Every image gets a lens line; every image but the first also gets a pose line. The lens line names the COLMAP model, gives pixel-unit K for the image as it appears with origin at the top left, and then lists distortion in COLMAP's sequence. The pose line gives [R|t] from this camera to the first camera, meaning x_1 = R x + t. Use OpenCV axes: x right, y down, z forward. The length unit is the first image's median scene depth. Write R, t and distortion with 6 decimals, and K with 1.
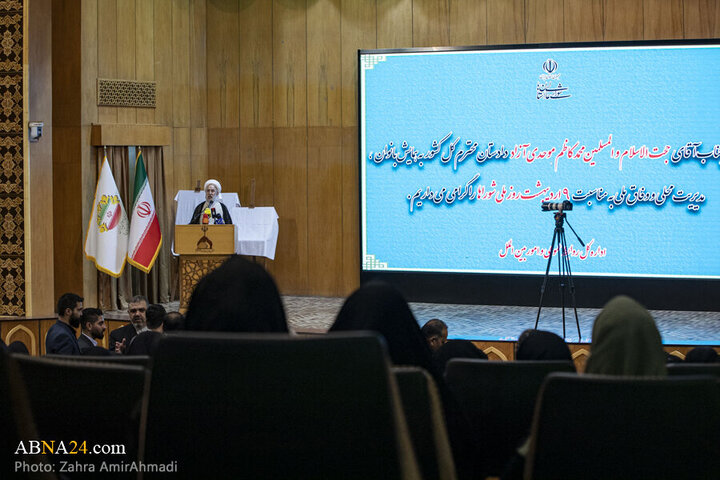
lens RADIAL K [[1384.1, 0, 360.0], [0, 1384.1, 240.0], [0, 0, 1]] dist [-0.316837, -0.235694]
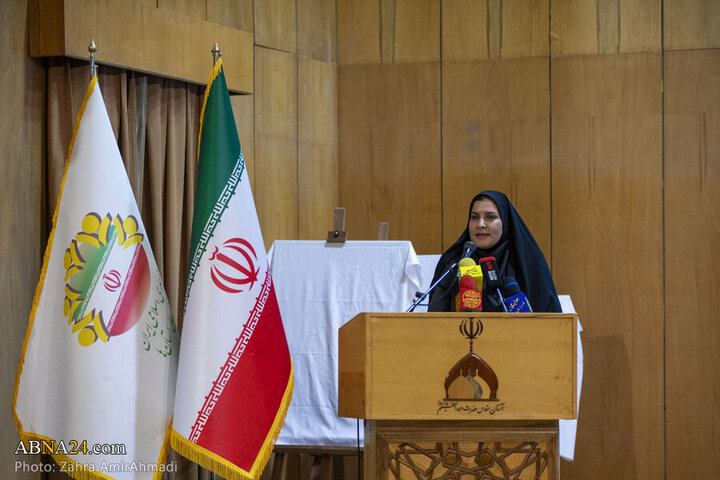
lens RADIAL K [[2513.6, 0, 360.0], [0, 2513.6, 240.0], [0, 0, 1]] dist [-0.091210, 2.719299]
pose [[0.999817, 0.000923, 0.019112, -0.141005], [0.000878, 0.995571, -0.094011, 0.021111], [-0.019114, 0.094011, 0.995388, 0.483497]]
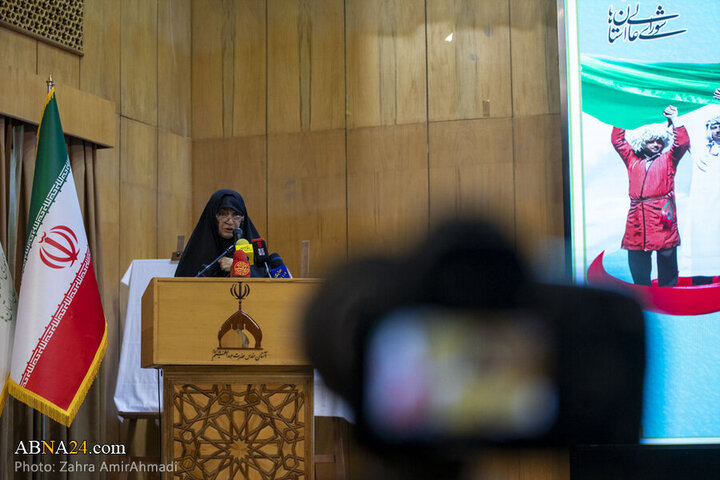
lens RADIAL K [[1610.0, 0, 360.0], [0, 1610.0, 240.0], [0, 0, 1]] dist [-0.231338, -0.158001]
pose [[0.998519, -0.000344, 0.054396, -0.101979], [0.009111, 0.986912, -0.161005, 0.042774], [-0.053629, 0.161262, 0.985453, 0.588103]]
